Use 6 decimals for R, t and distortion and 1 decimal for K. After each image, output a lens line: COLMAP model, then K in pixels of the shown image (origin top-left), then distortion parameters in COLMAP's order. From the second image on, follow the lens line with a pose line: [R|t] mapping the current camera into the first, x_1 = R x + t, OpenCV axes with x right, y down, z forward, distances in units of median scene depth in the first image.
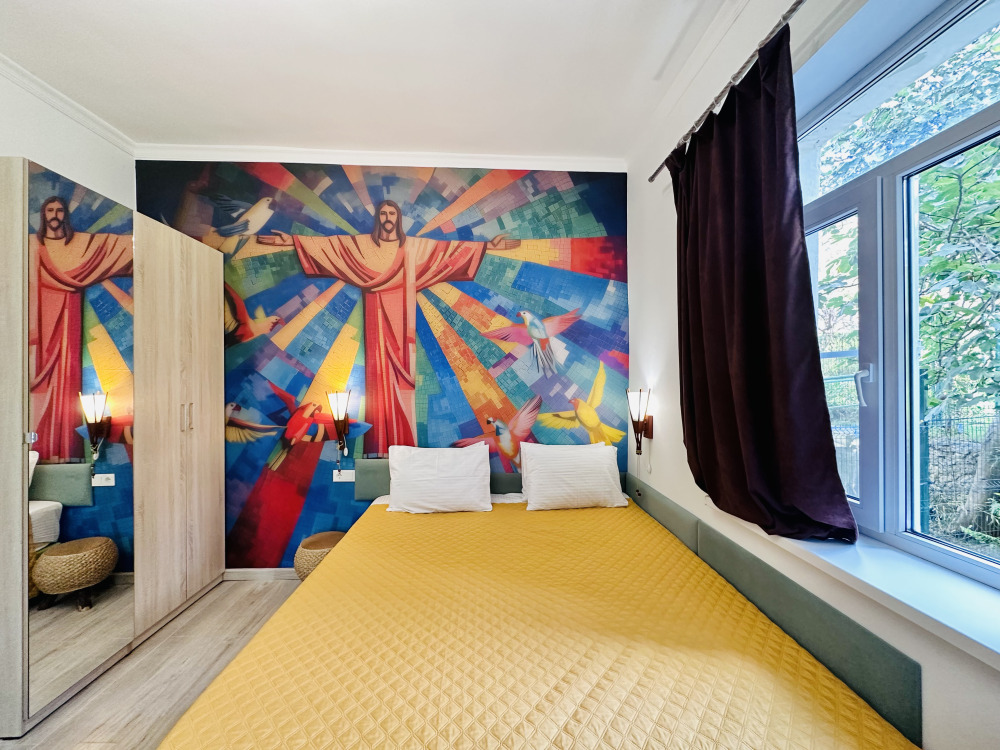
lens RADIAL K [[399.5, 0, 497.0], [0, 399.5, 374.8], [0, 0, 1]] dist [-0.004853, 0.000837]
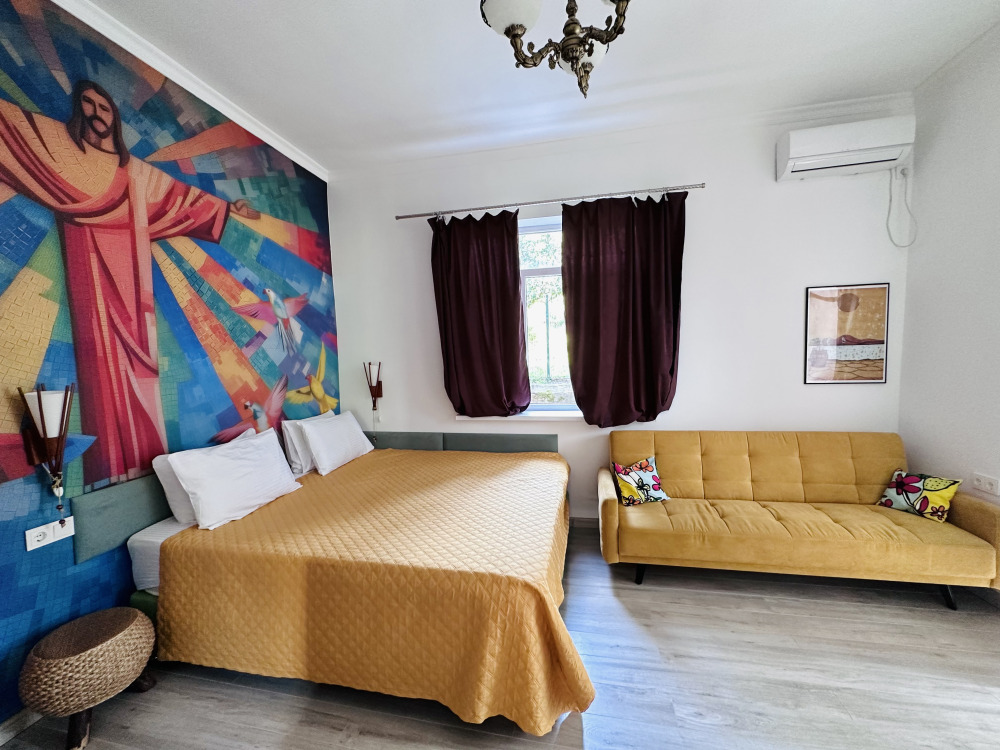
lens RADIAL K [[399.5, 0, 499.9], [0, 399.5, 375.9], [0, 0, 1]] dist [-0.004853, 0.000837]
pose [[0.237776, -0.068780, 0.968882, -0.760674], [0.022709, 0.997611, 0.065247, 0.001746], [-0.971054, 0.006488, 0.238770, 0.222347]]
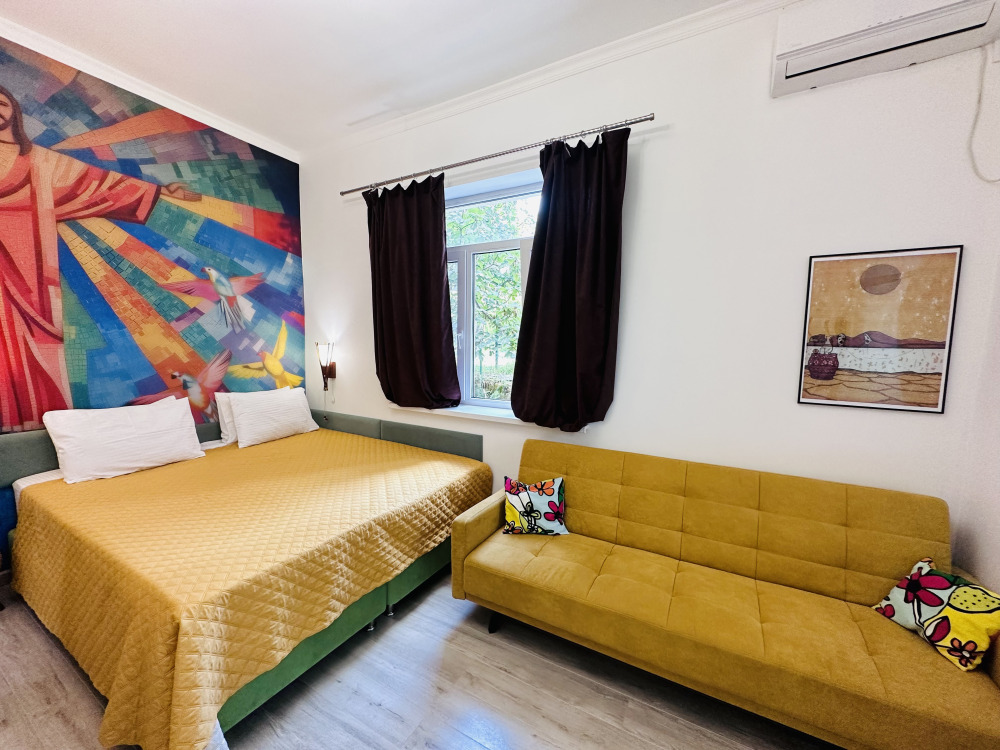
lens RADIAL K [[399.5, 0, 501.0], [0, 399.5, 375.7], [0, 0, 1]] dist [-0.004853, 0.000837]
pose [[0.522011, -0.067164, 0.850290, -0.435785], [-0.021285, 0.995559, 0.091707, 0.008656], [-0.852673, -0.065970, 0.518262, -0.196930]]
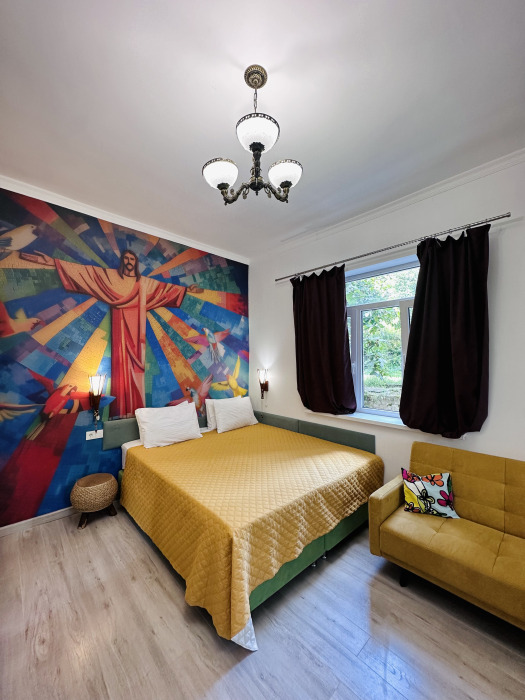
lens RADIAL K [[279.7, 0, 261.9], [0, 279.7, 349.6], [0, 0, 1]] dist [-0.004853, 0.000837]
pose [[0.753799, 0.022093, 0.656734, -0.584231], [-0.006350, 0.999633, -0.026340, -0.027222], [-0.657075, 0.015684, 0.753662, -0.143774]]
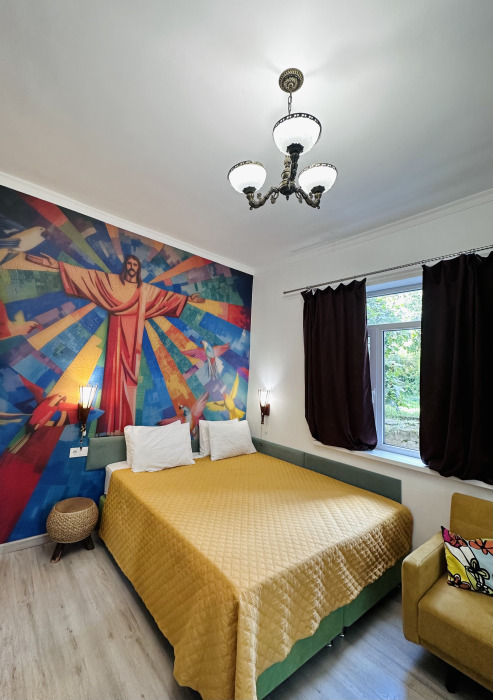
lens RADIAL K [[302.1, 0, 230.5], [0, 302.1, 336.9], [0, 0, 1]] dist [-0.004033, 0.001022]
pose [[0.796066, 0.124681, 0.592228, -0.606162], [-0.067060, 0.990696, -0.118428, -0.031521], [-0.601483, 0.054562, 0.797020, -0.087069]]
